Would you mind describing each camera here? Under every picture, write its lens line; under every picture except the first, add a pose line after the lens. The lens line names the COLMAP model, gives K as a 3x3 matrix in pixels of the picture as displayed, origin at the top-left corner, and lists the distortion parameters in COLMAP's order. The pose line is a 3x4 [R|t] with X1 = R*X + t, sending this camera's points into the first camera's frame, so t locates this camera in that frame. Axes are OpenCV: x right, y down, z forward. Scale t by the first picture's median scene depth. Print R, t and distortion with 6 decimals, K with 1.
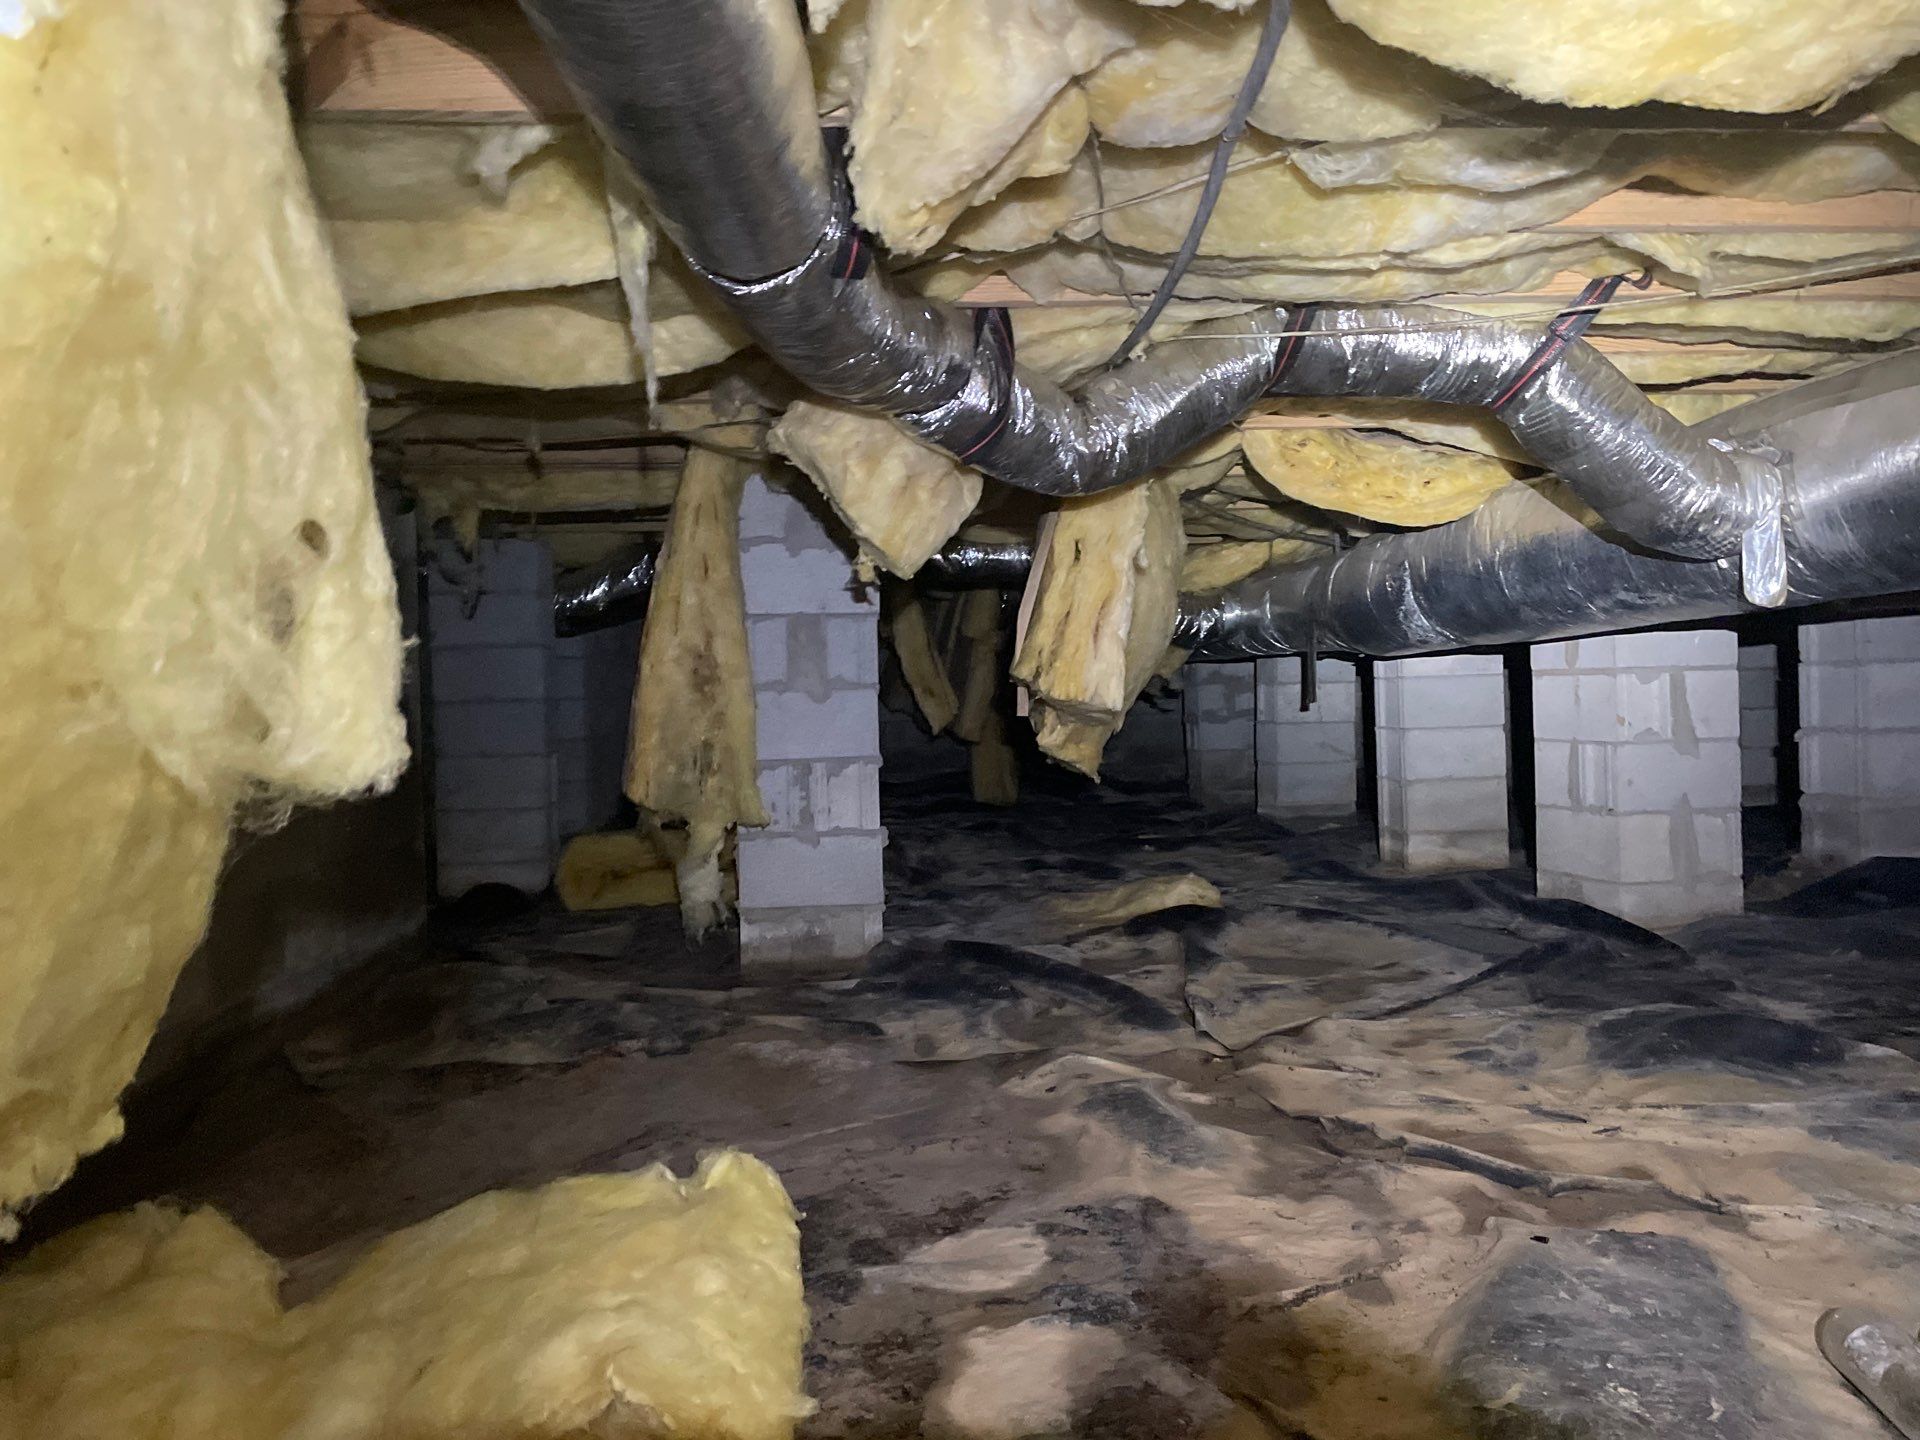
lens RADIAL K [[1528.1, 0, 961.2], [0, 1528.1, 725.4], [0, 0, 1]] dist [0.025233, -0.007170]
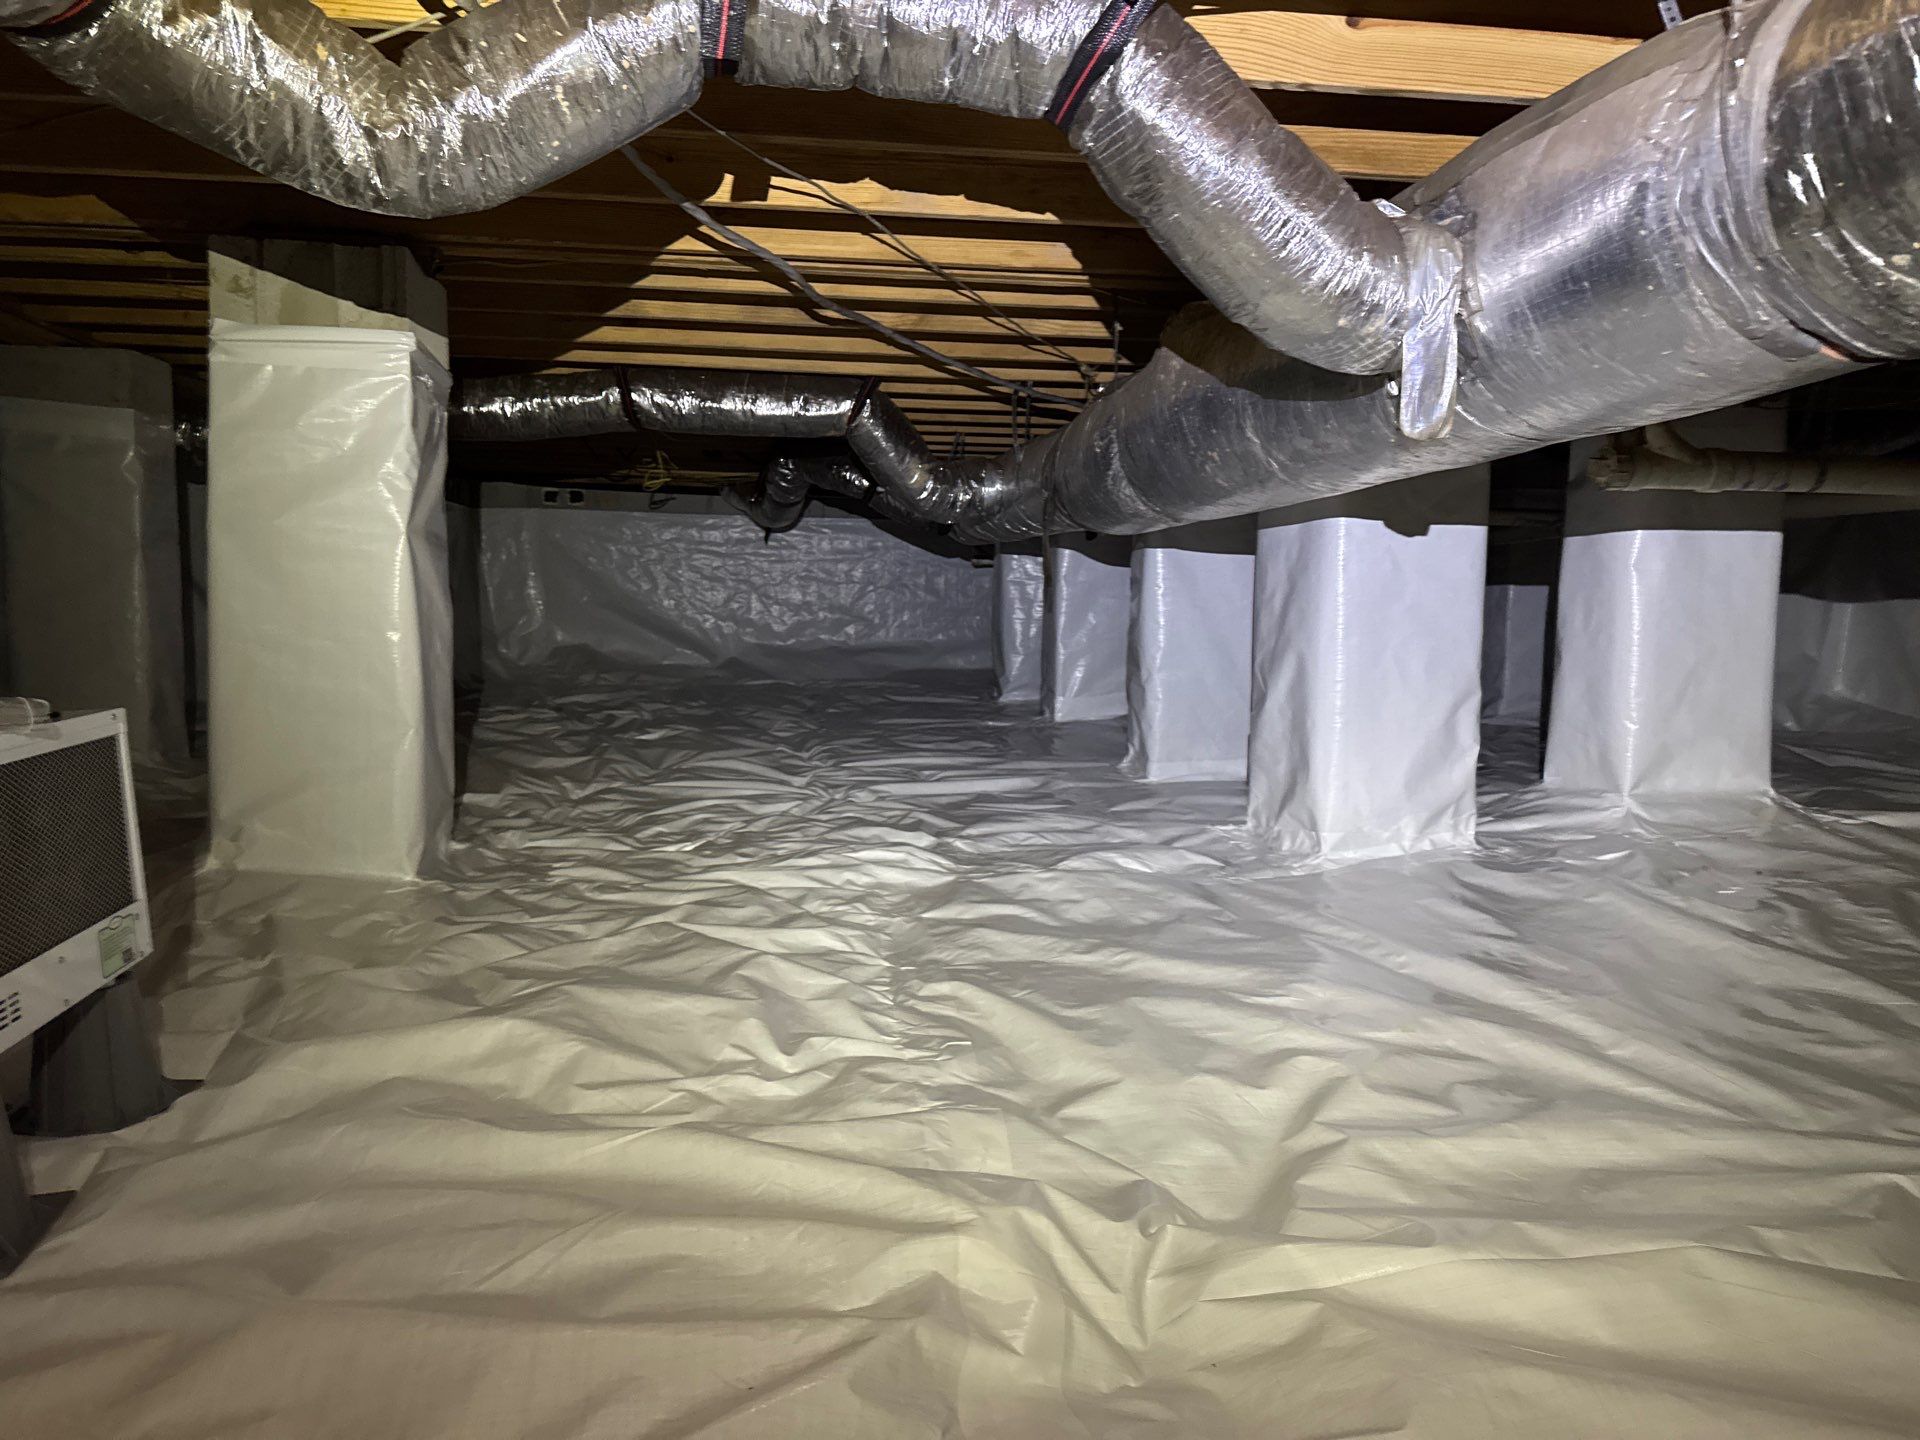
lens RADIAL K [[1528.1, 0, 957.0], [0, 1528.1, 725.0], [0, 0, 1]] dist [0.025233, -0.007170]
pose [[0.996155, 0.035386, 0.080142, 0.265968], [-0.040991, 0.996746, 0.069401, 0.009227], [-0.077425, -0.072420, 0.994364, 0.329264]]
